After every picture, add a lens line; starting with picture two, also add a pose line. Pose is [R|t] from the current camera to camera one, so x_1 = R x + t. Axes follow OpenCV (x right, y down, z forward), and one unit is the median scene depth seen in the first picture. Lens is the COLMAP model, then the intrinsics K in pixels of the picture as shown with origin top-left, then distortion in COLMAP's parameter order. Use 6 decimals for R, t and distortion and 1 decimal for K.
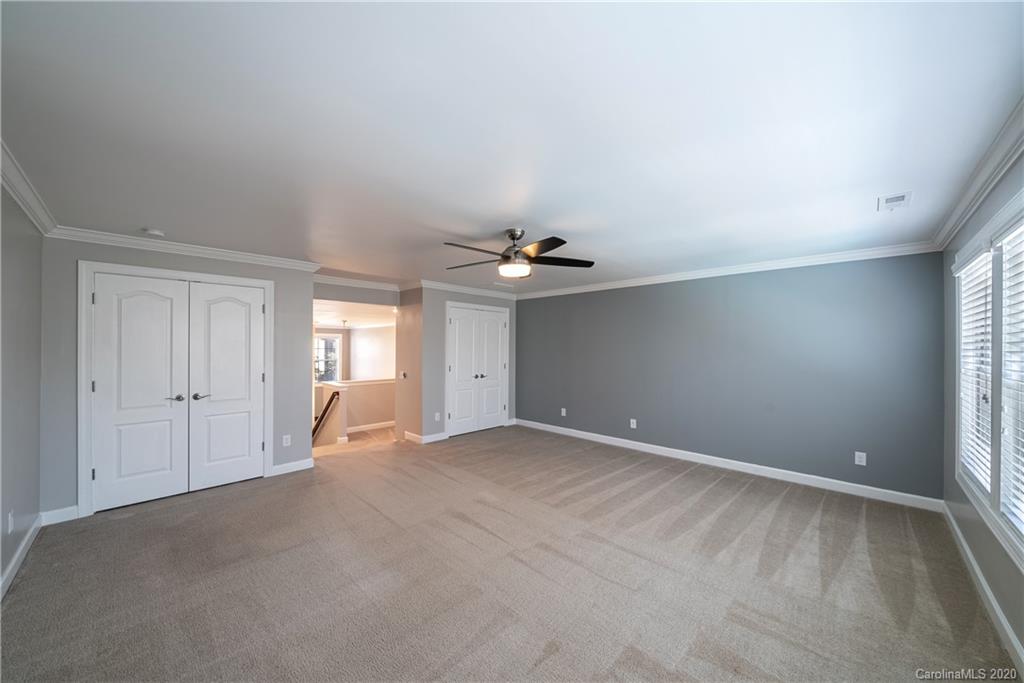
lens RADIAL K [[371.5, 0, 513.3], [0, 371.5, 344.3], [0, 0, 1]] dist [-0.006358, 0.000230]
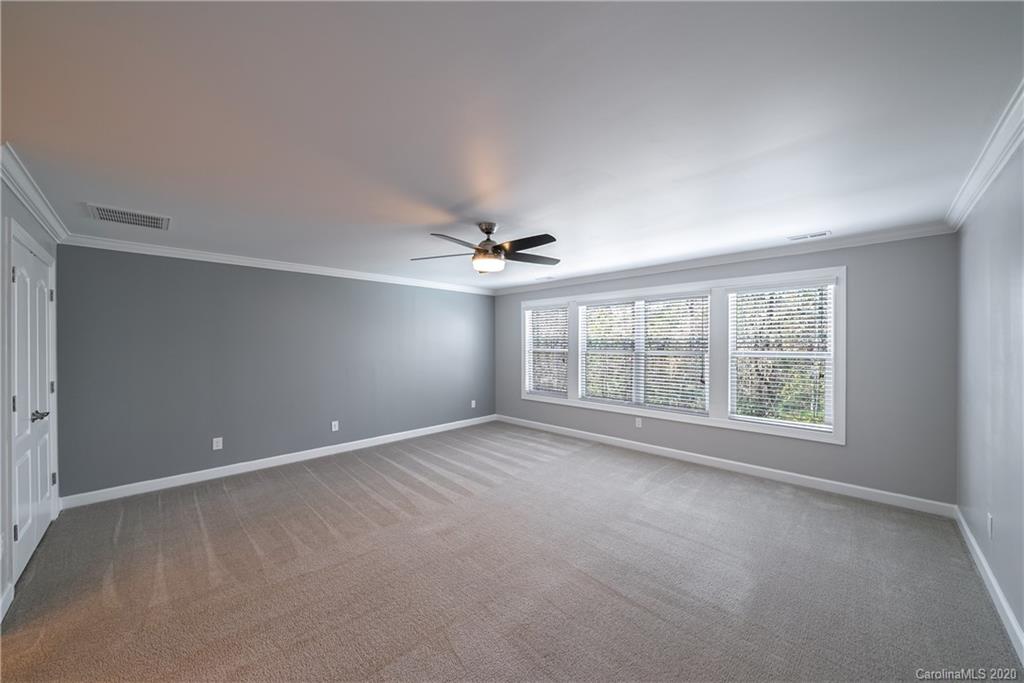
lens RADIAL K [[371.5, 0, 513.4], [0, 371.5, 342.3], [0, 0, 1]] dist [-0.006358, 0.000230]
pose [[0.002312, -0.008442, 0.999962, -0.835749], [-0.004907, 0.999952, 0.008453, -0.003758], [-0.999985, -0.004927, 0.002271, 0.787911]]
